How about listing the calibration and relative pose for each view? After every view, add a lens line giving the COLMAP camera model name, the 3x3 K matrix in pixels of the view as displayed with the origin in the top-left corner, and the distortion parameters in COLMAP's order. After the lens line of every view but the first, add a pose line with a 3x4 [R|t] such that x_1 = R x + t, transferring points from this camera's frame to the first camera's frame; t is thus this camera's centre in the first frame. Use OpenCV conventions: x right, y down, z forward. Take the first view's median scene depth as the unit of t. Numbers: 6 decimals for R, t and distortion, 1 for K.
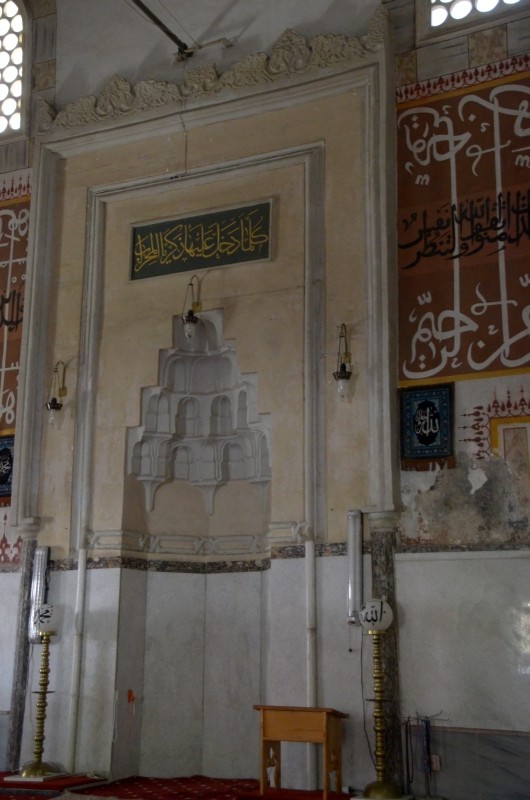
lens RADIAL K [[1036.1, 0, 265.0], [0, 1036.1, 400.0], [0, 0, 1]] dist [0.133127, 0.034108]
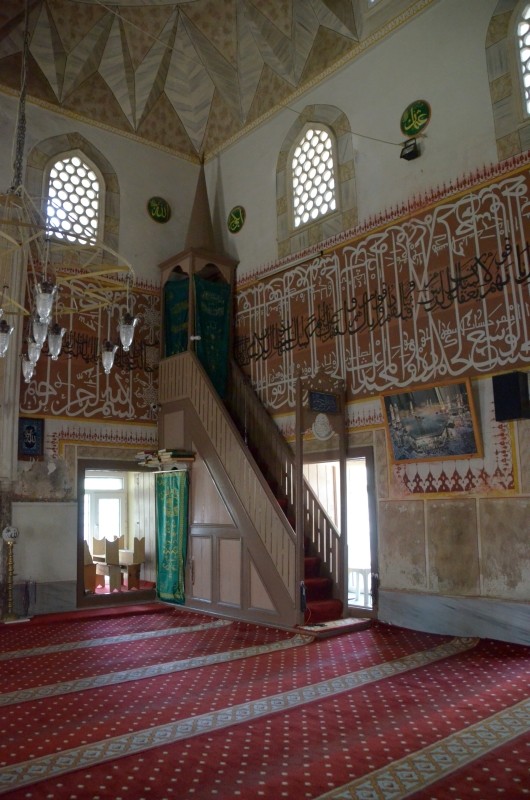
lens RADIAL K [[627.5, 0, 265.0], [0, 627.5, 400.0], [0, 0, 1]] dist [-0.175573, 0.132409]
pose [[0.403661, 0.137063, 0.904584, -0.654050], [-0.193373, 0.979160, -0.062072, -0.054740], [-0.894240, -0.149866, 0.421752, 0.100758]]
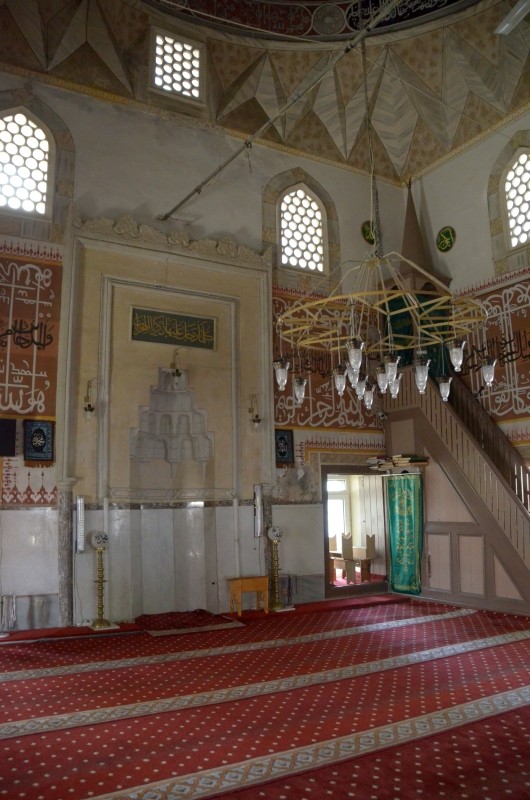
lens RADIAL K [[627.5, 0, 265.0], [0, 627.5, 400.0], [0, 0, 1]] dist [-0.175573, 0.132409]
pose [[0.563693, 0.117375, 0.817602, -0.869041], [-0.176655, 0.984080, -0.019481, -0.038660], [-0.806873, -0.133453, 0.575454, 0.240944]]
